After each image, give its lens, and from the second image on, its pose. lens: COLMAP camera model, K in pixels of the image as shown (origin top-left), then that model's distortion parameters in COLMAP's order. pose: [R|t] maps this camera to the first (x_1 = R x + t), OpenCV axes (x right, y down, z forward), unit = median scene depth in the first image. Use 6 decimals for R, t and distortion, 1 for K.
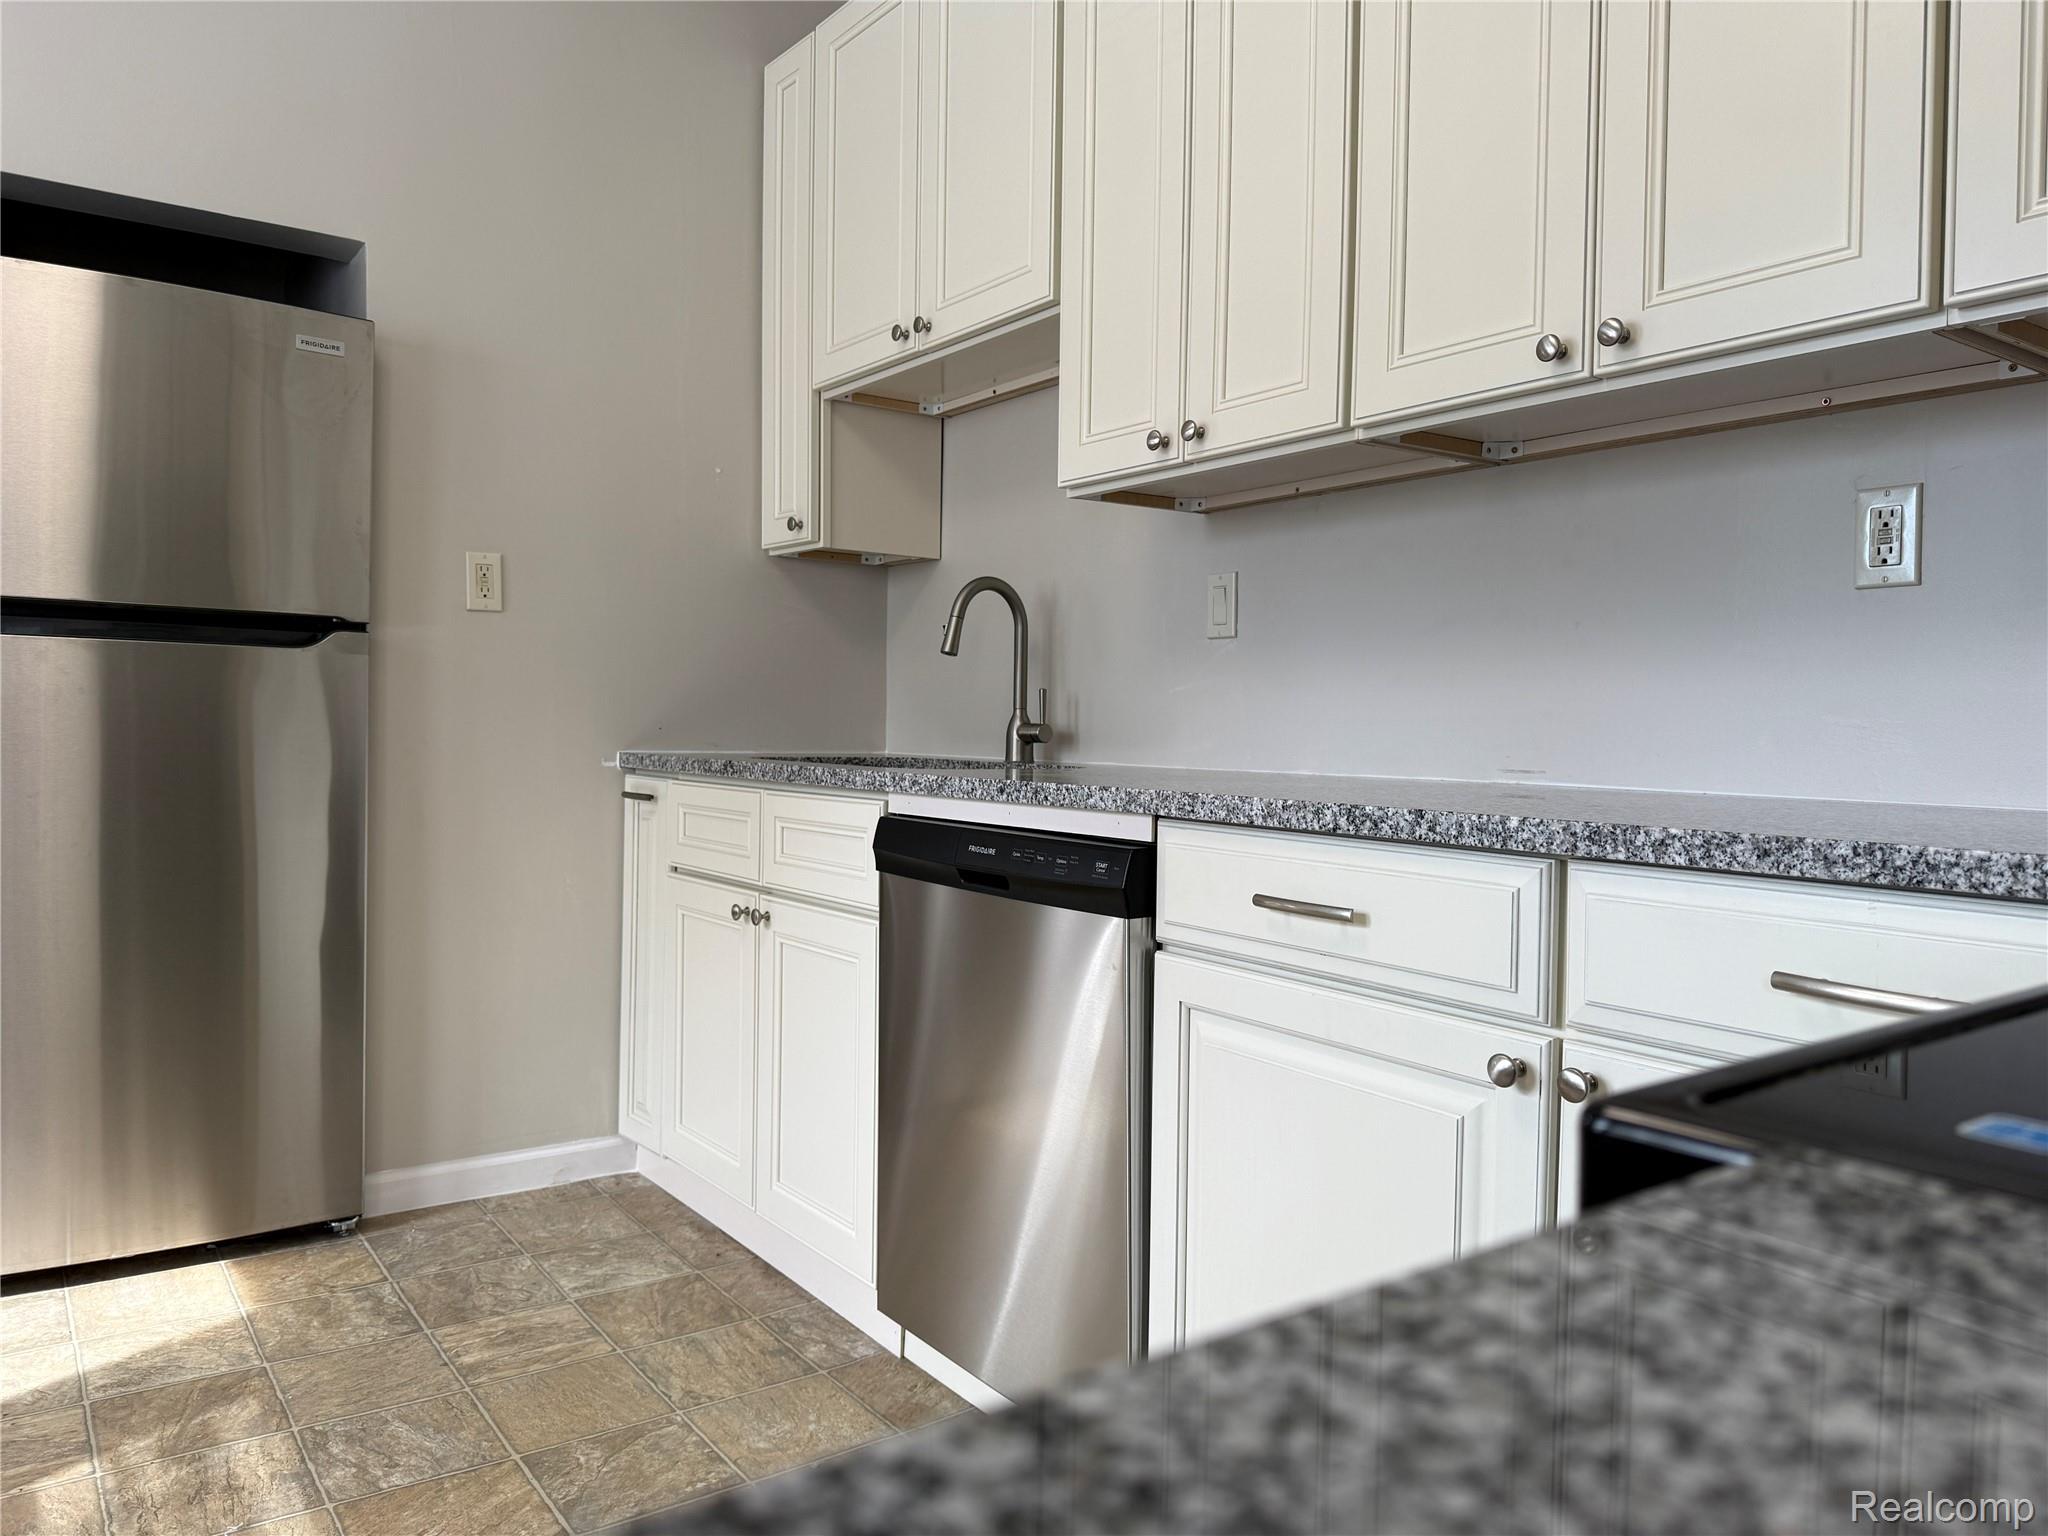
lens RADIAL K [[1466.7, 0, 959.7], [0, 1466.7, 698.8], [0, 0, 1]] dist [0.036626, 0.000214]
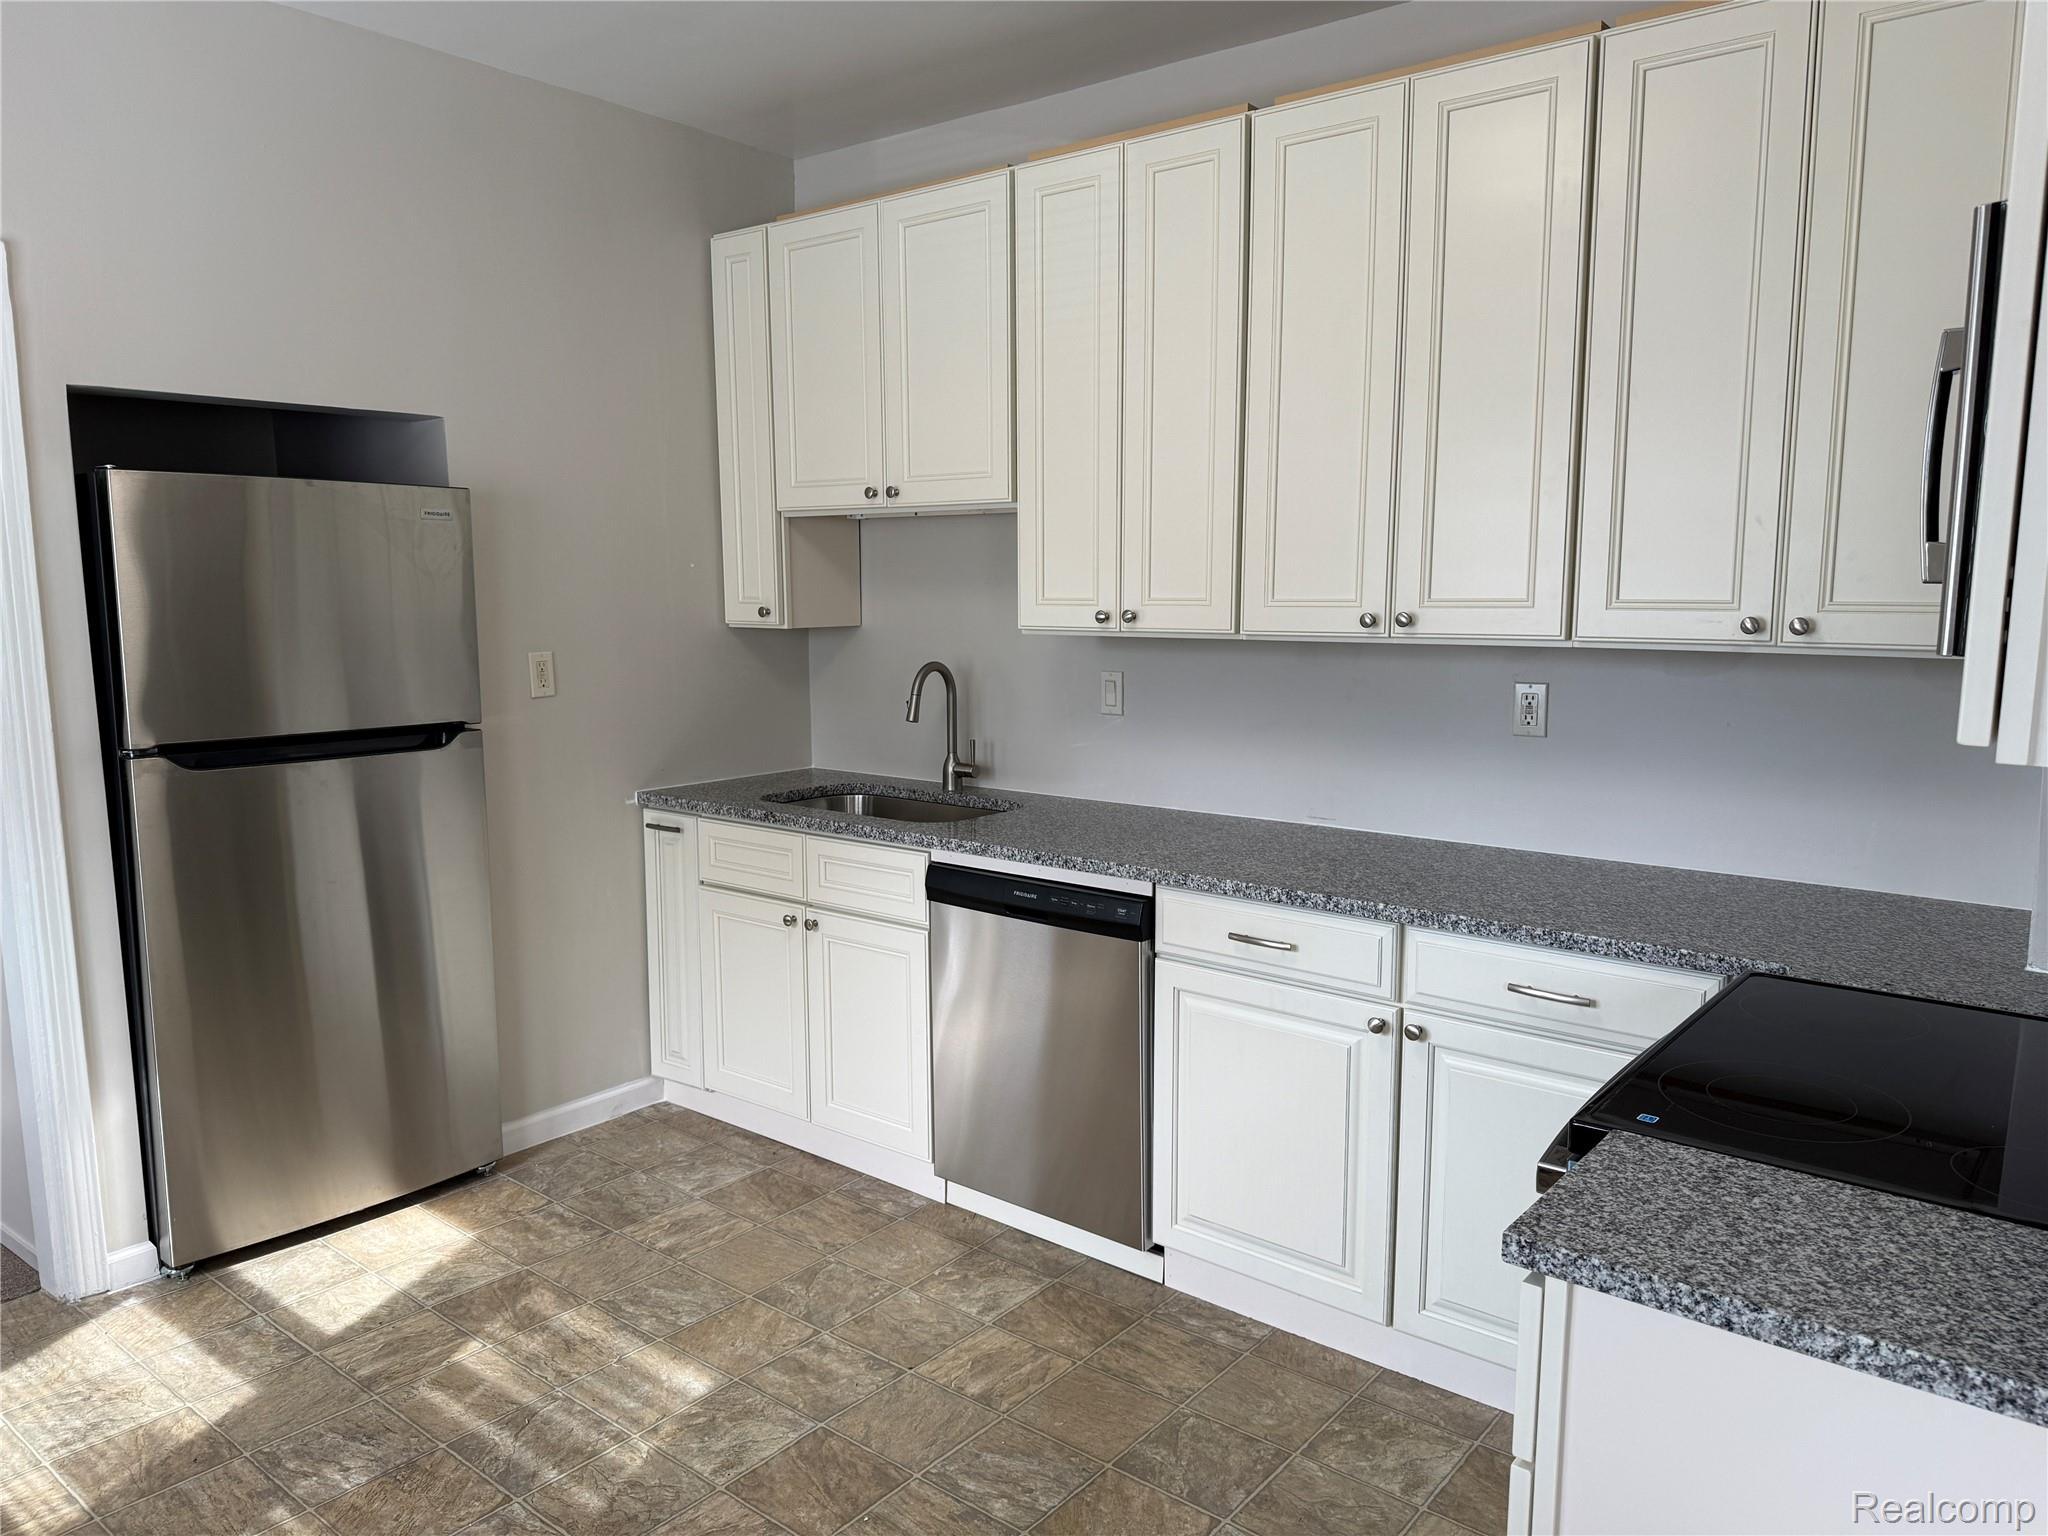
lens RADIAL K [[1466.7, 0, 959.7], [0, 1466.7, 698.8], [0, 0, 1]] dist [0.036626, 0.000214]
pose [[0.963266, -0.049455, 0.263957, -0.364751], [0.021080, 0.993789, 0.109268, -0.224483], [-0.267721, -0.099690, 0.958325, -0.390779]]
